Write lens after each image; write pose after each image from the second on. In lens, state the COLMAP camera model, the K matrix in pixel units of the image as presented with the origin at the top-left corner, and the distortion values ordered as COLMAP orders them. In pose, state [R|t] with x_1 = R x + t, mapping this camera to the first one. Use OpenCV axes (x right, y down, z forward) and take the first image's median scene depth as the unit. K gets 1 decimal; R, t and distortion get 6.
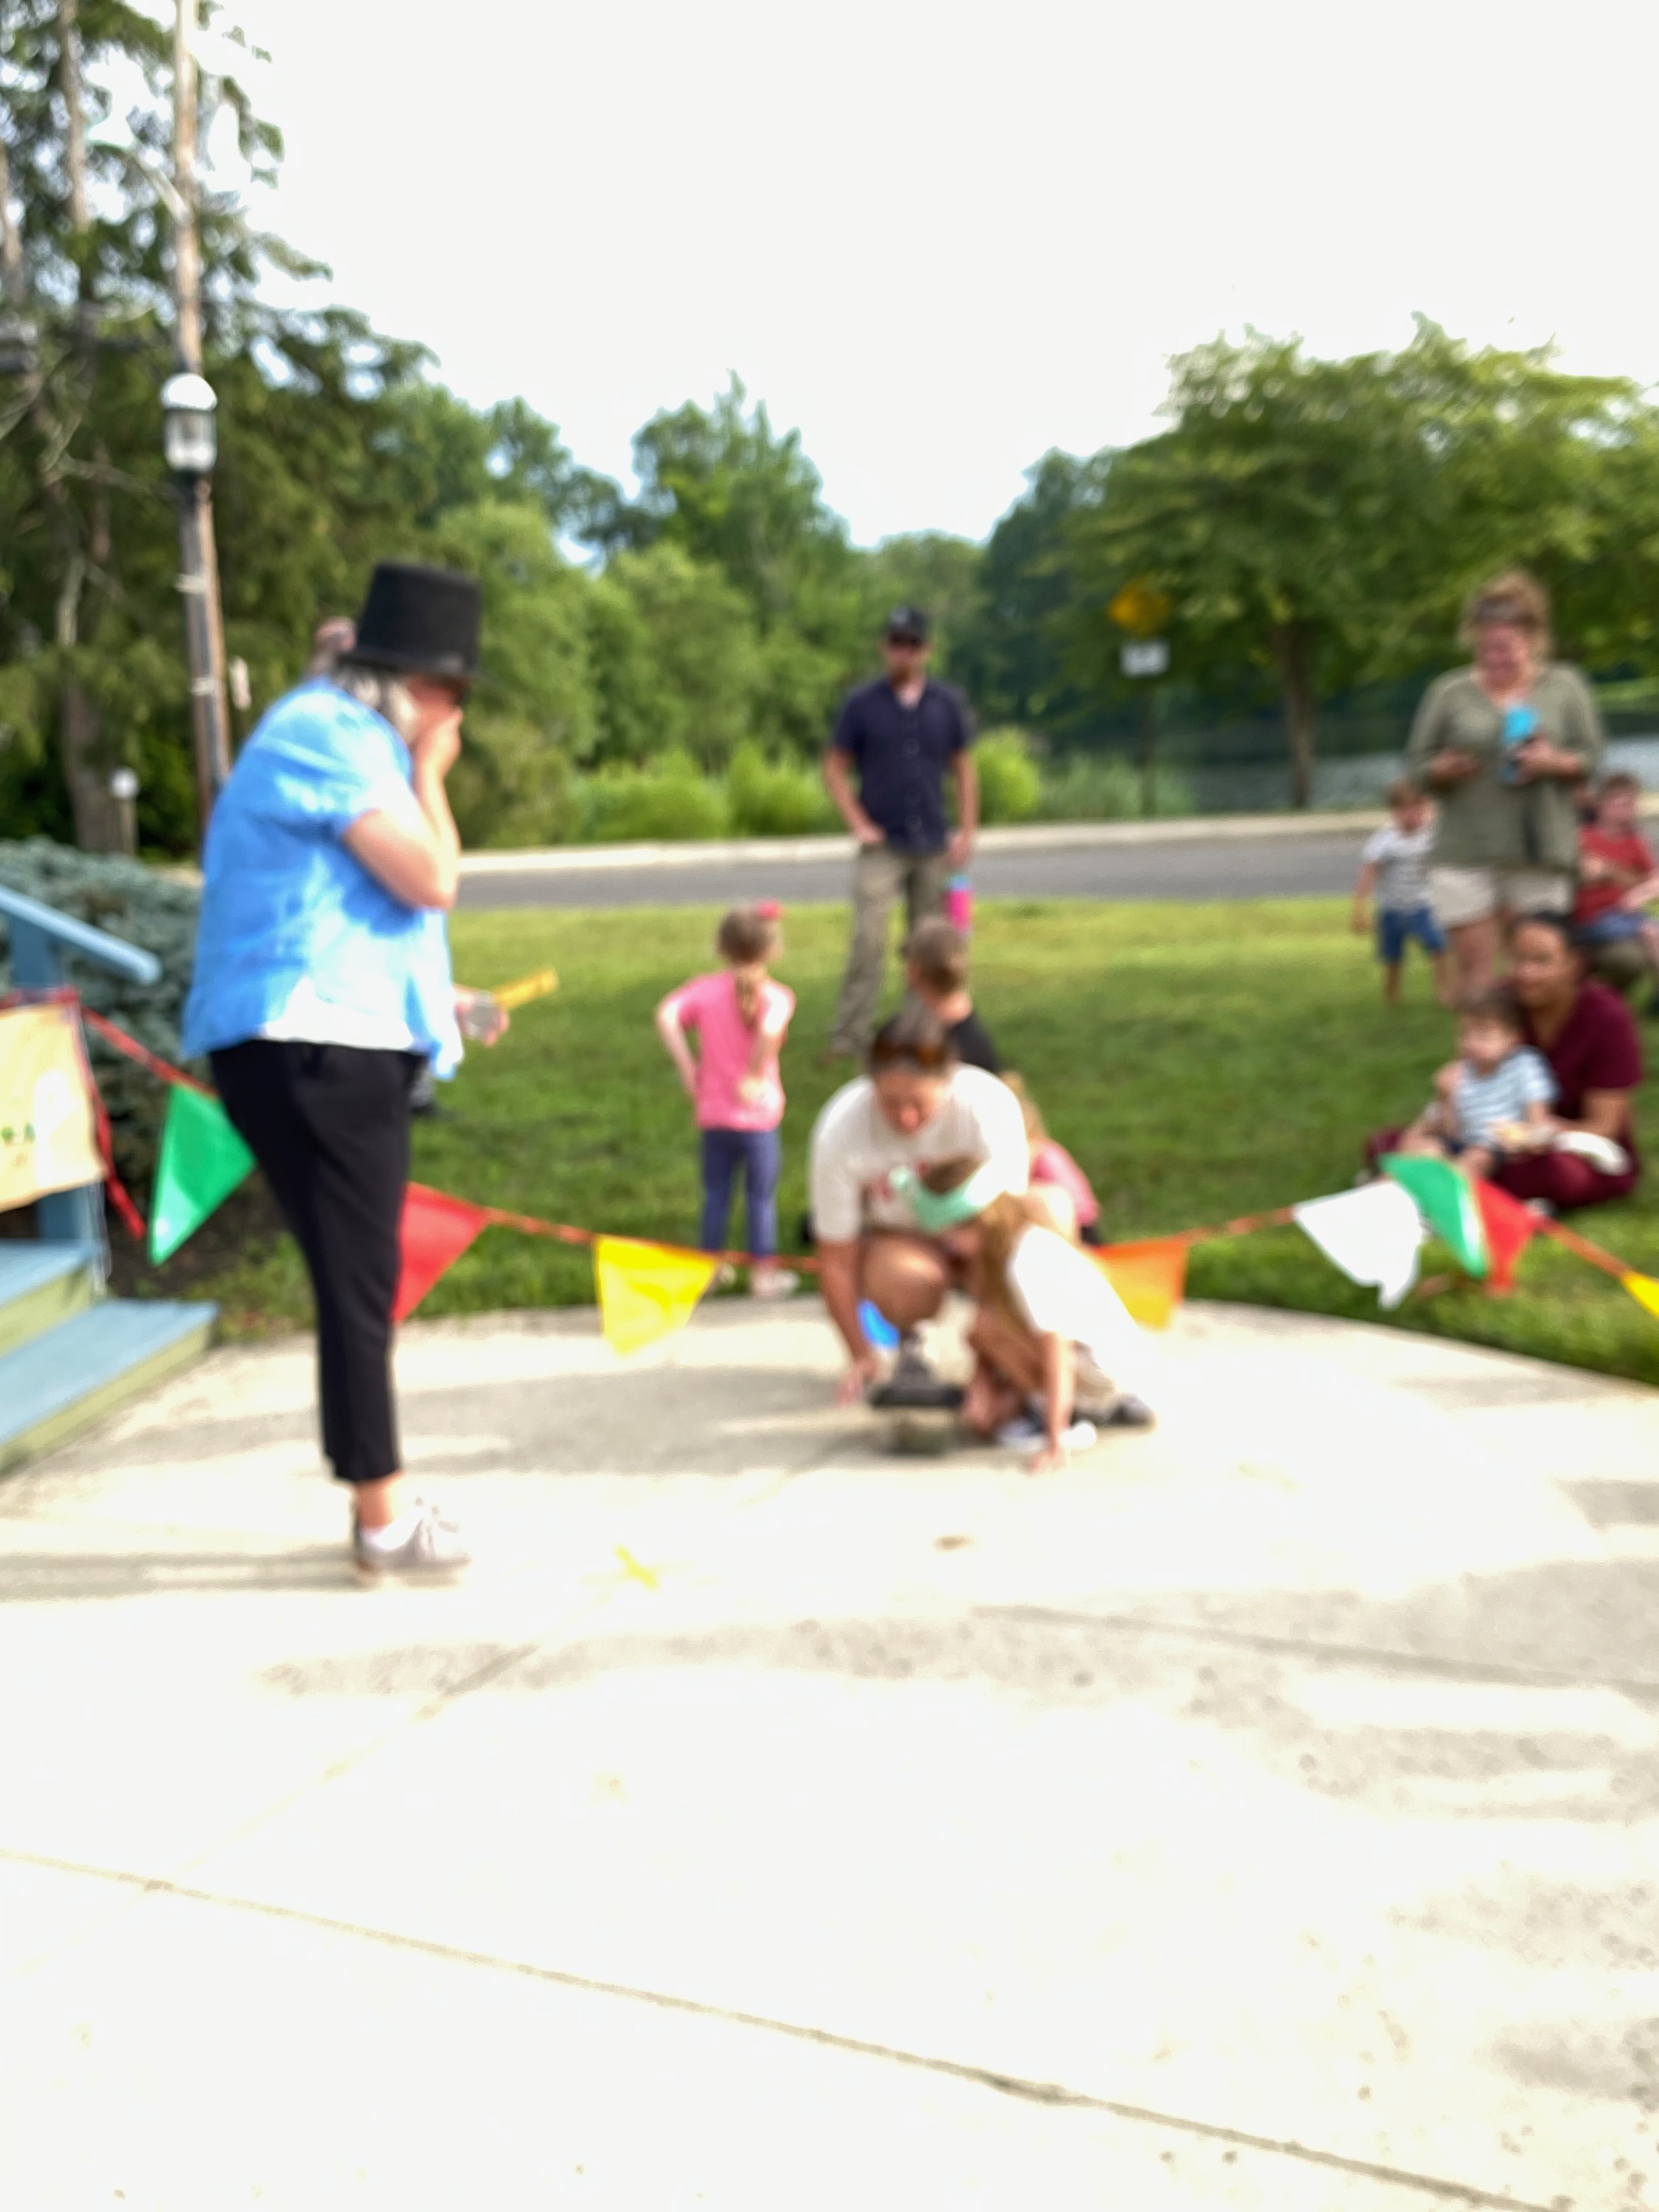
lens RADIAL K [[2335.0, 0, 823.0], [0, 2335.0, 1104.2], [0, 0, 1]] dist [0.105668, -0.274926]
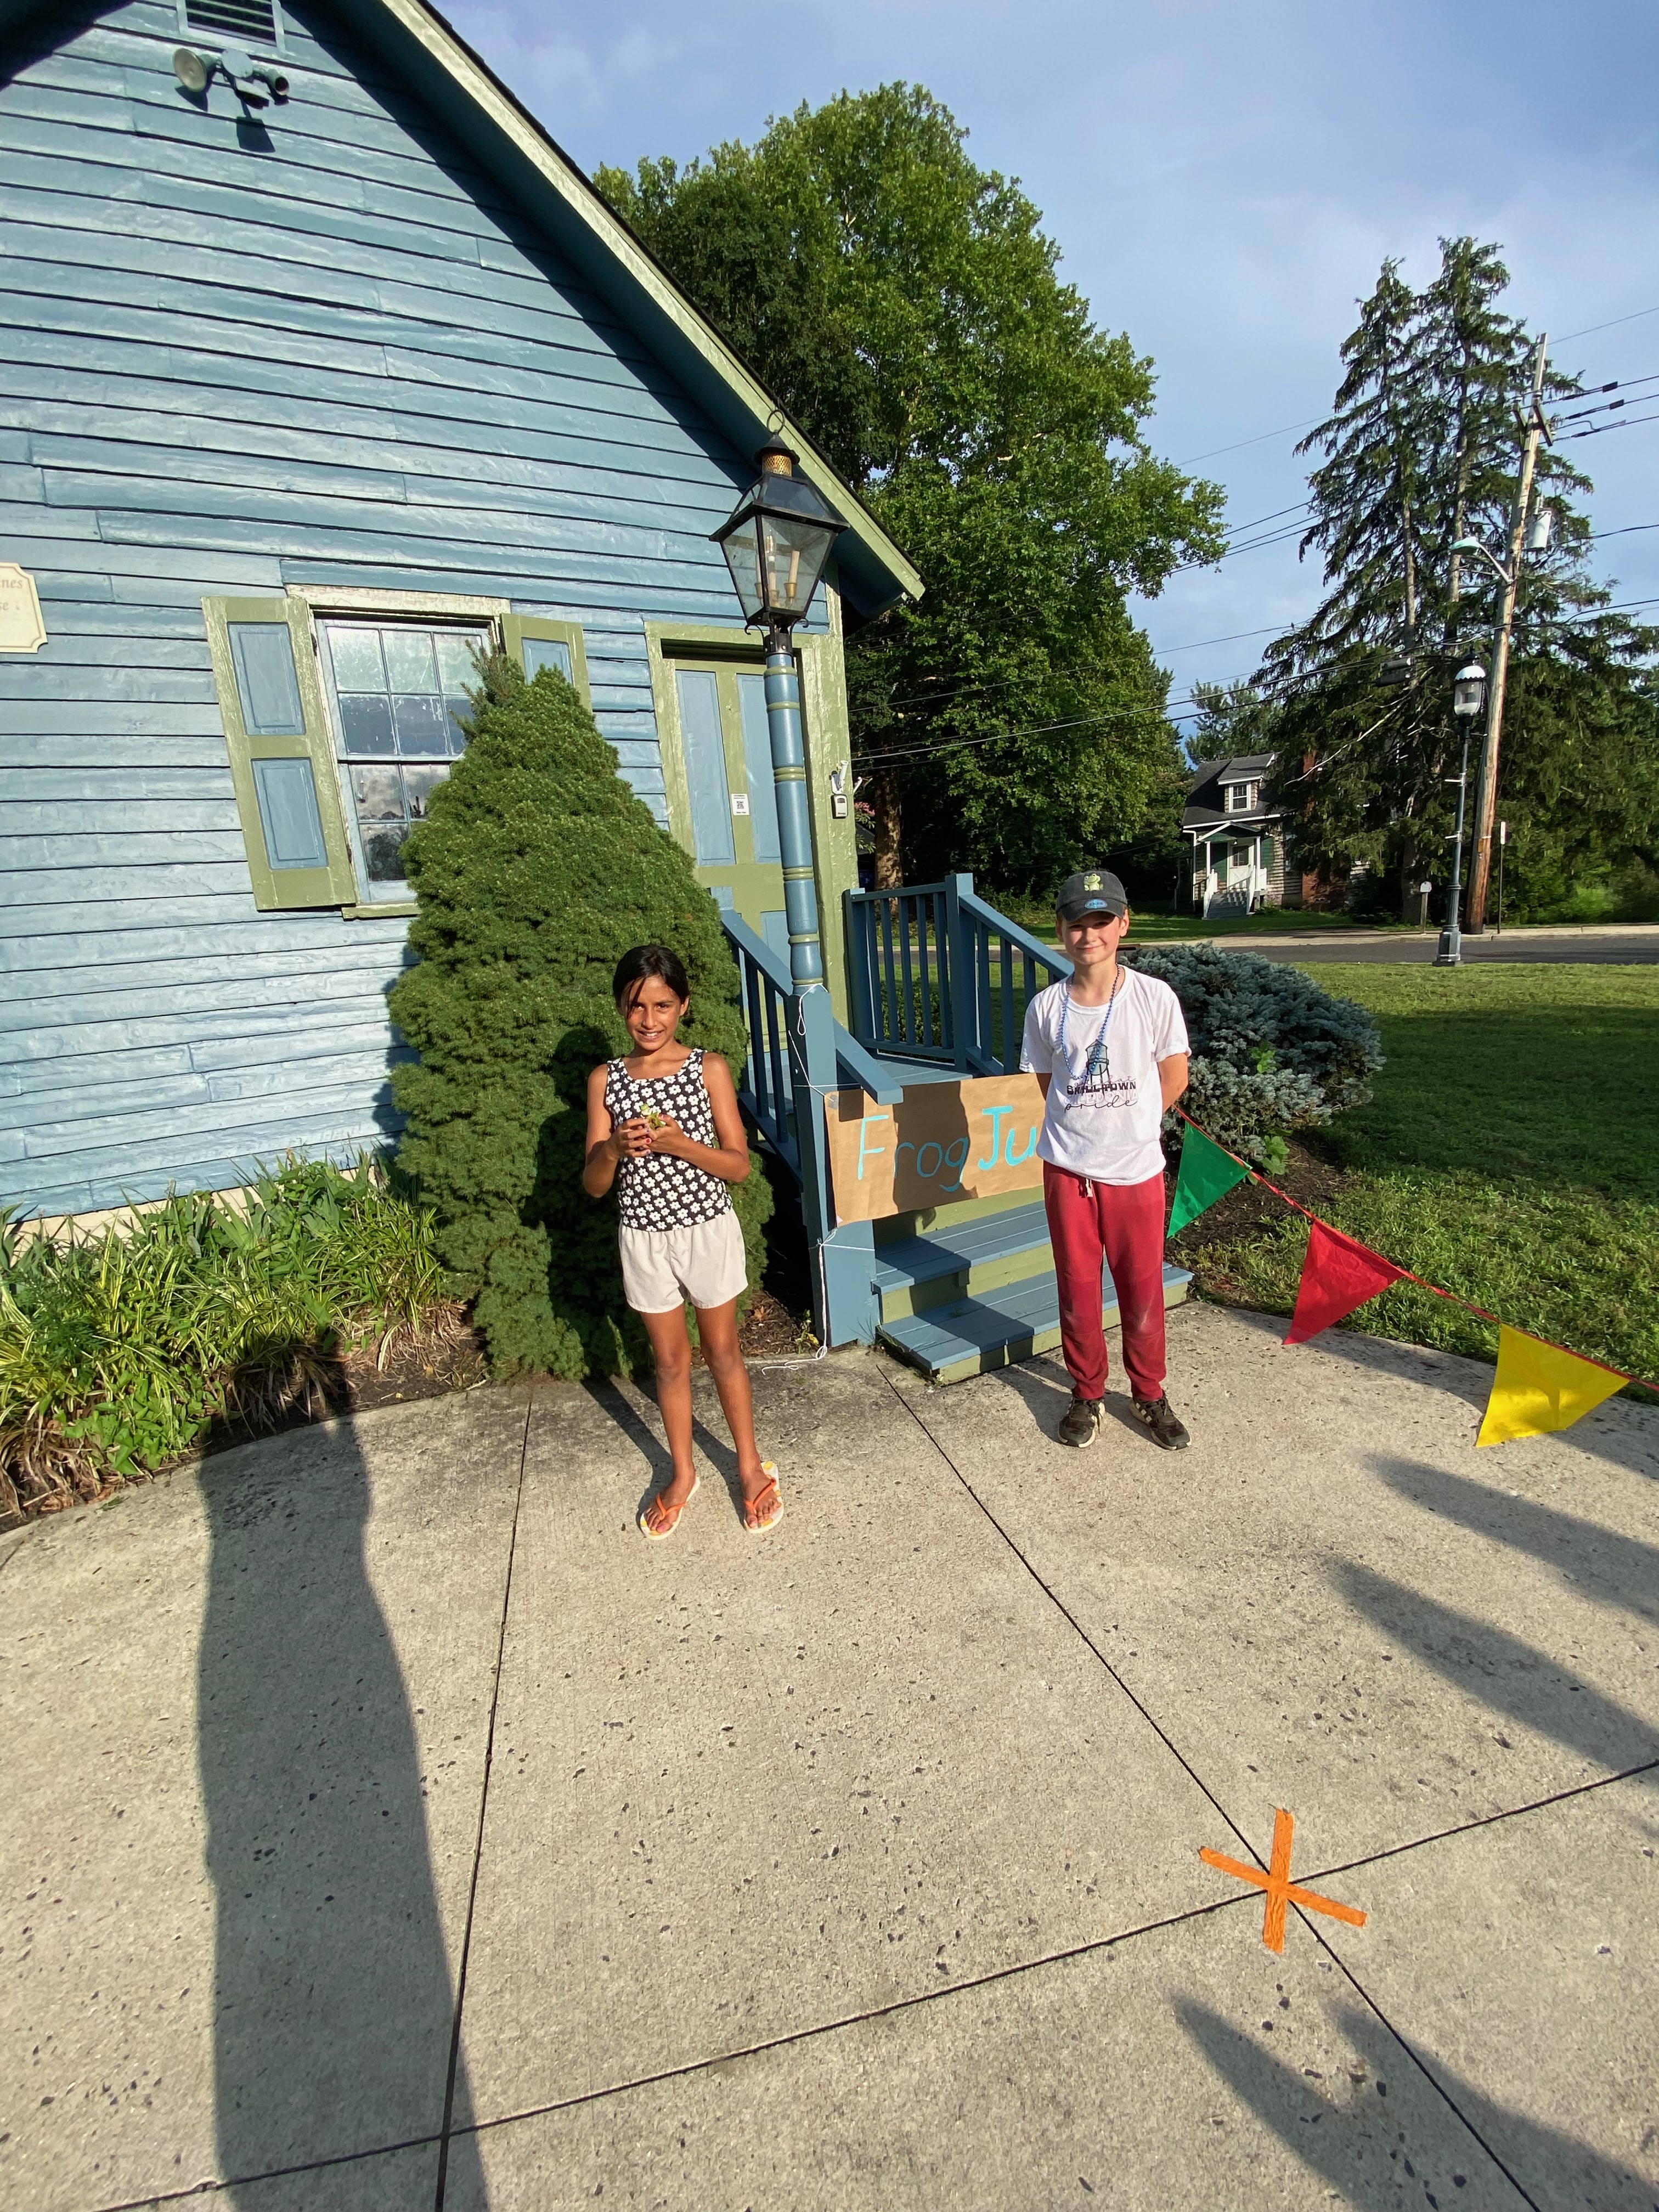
lens RADIAL K [[943.8, 0, 809.7], [0, 943.8, 1108.3], [0, 0, 1]] dist [-0.000061, -0.011319]
pose [[0.633834, 0.159822, -0.756777, 0.006374], [-0.086221, 0.986921, 0.136212, -0.013455], [0.768649, -0.021086, 0.639324, 0.074798]]
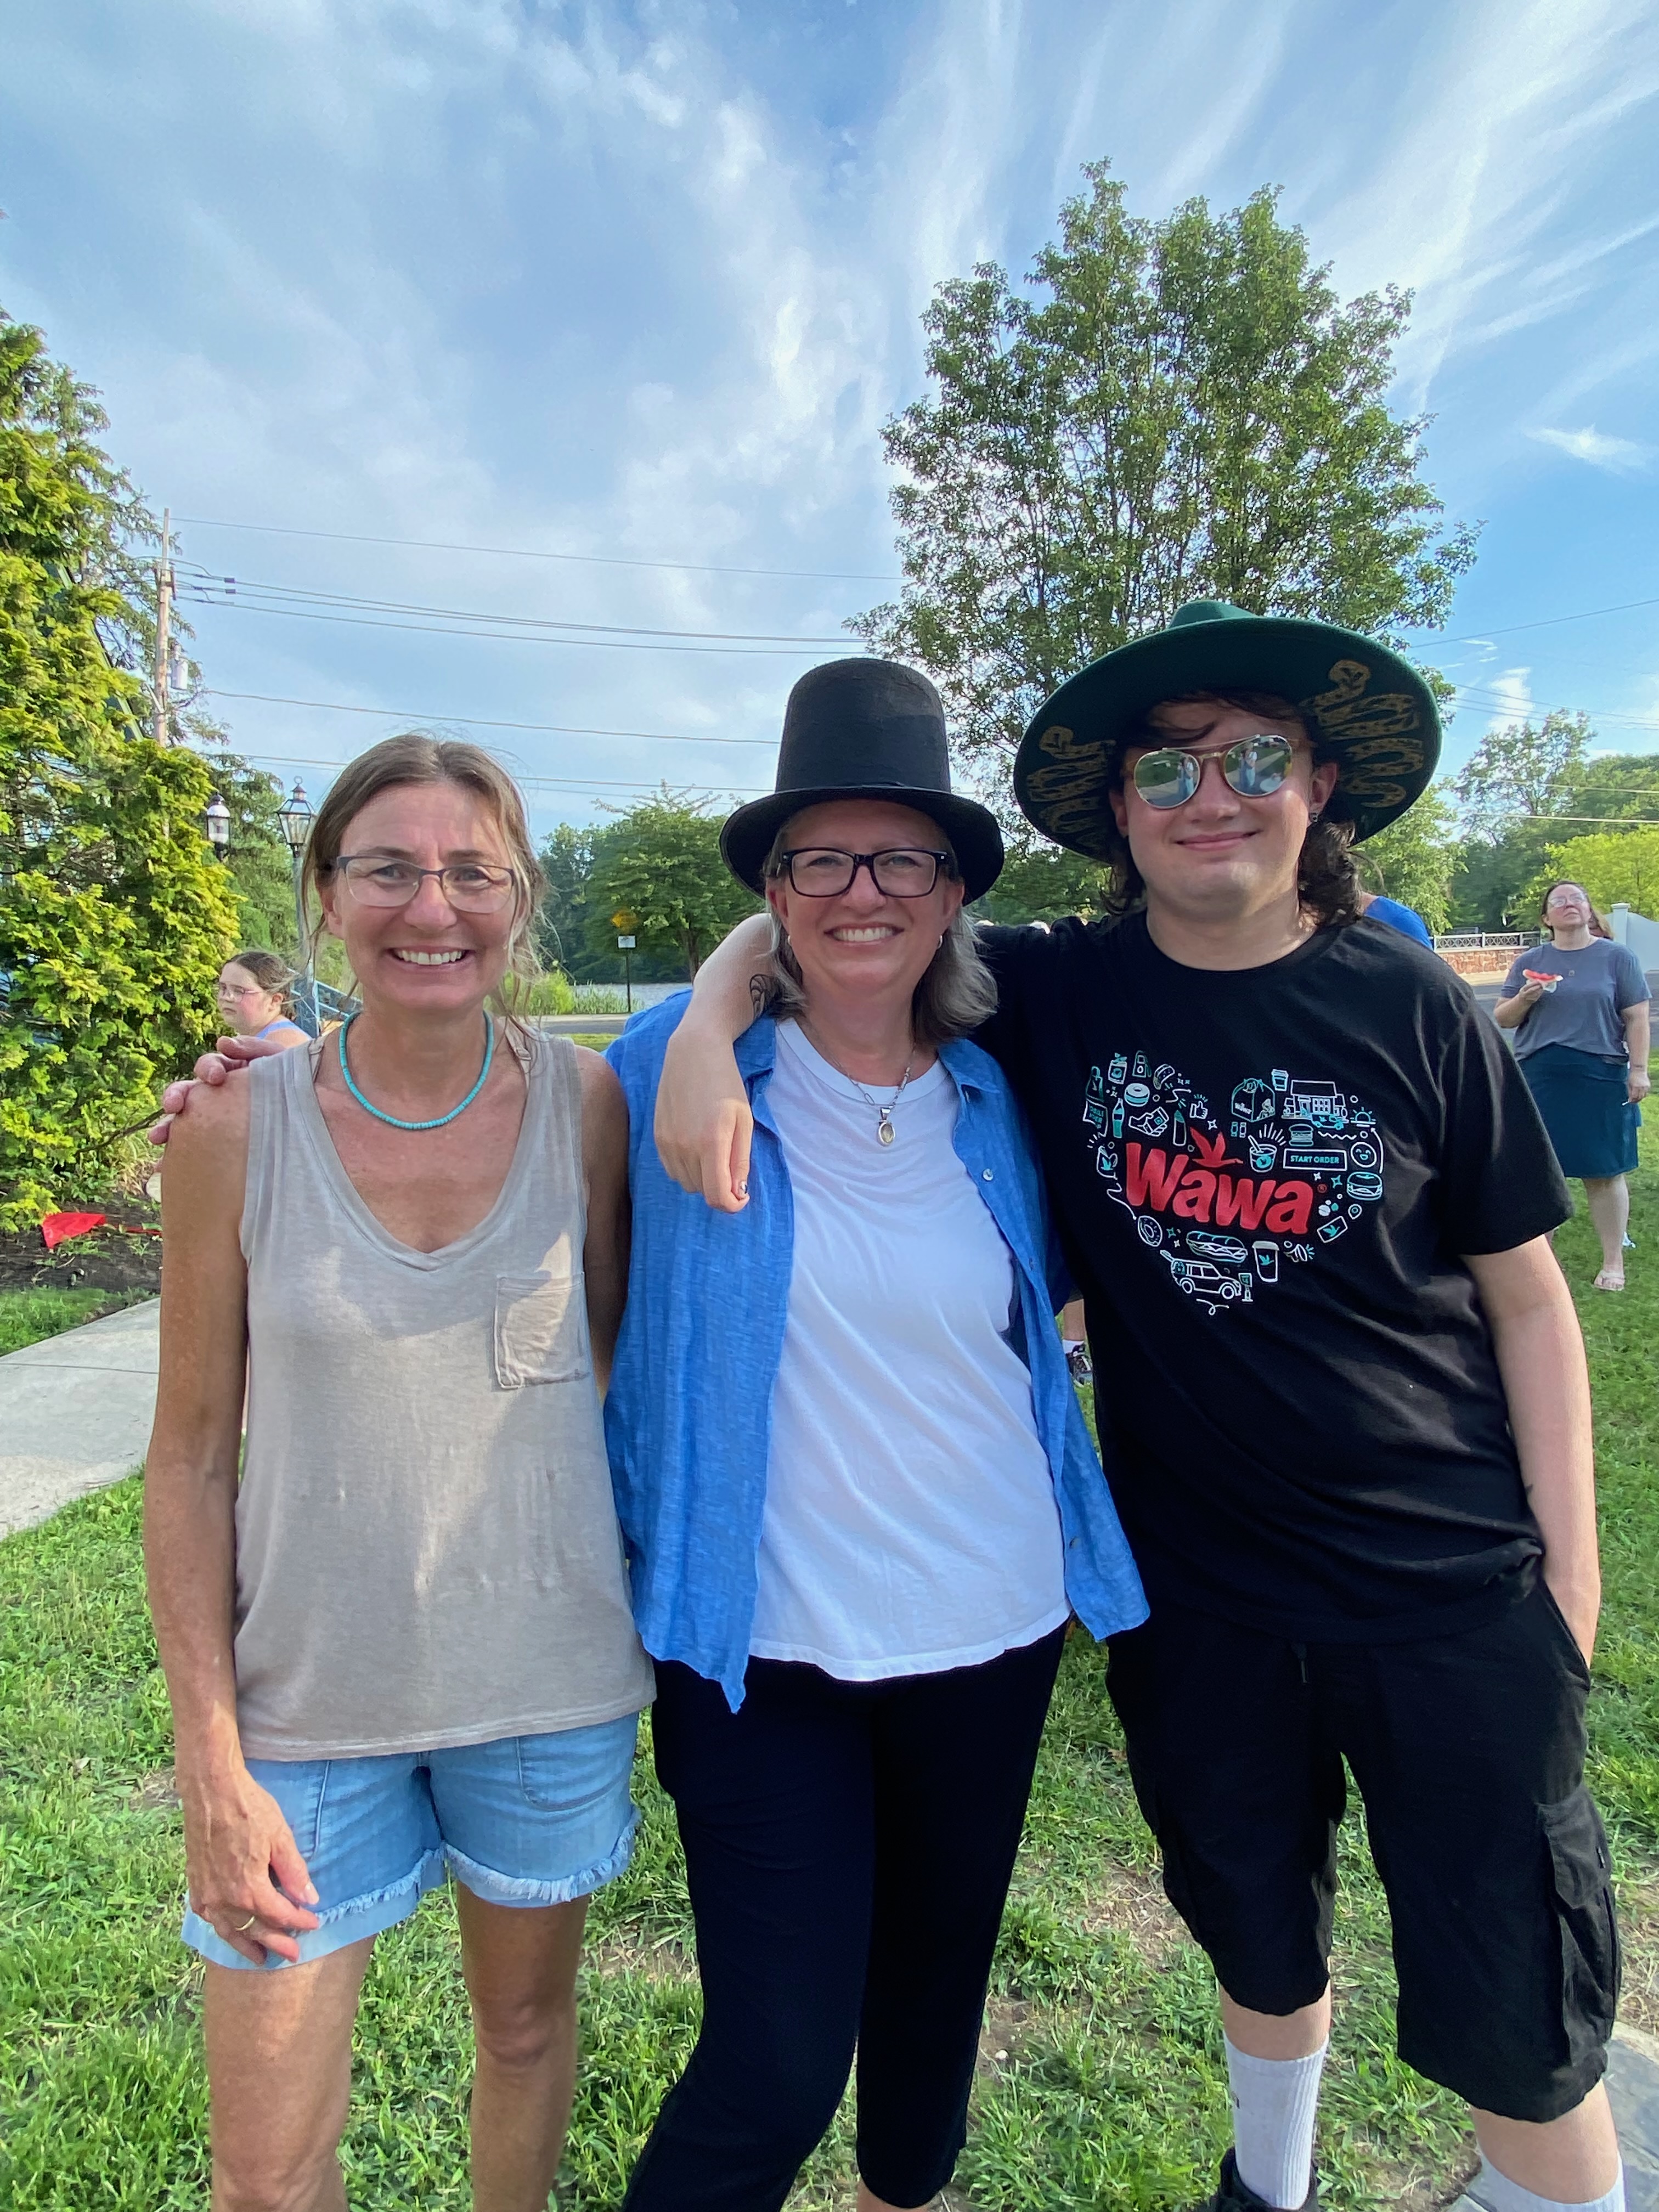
lens RADIAL K [[1286.8, 0, 822.0], [0, 1286.8, 1108.6], [0, 0, 1]] dist [0.067659, -0.088474]
pose [[0.956489, 0.005753, 0.291712, -0.041410], [0.011589, 0.998267, -0.057686, 0.040950], [-0.291539, 0.058557, 0.954765, -0.216738]]
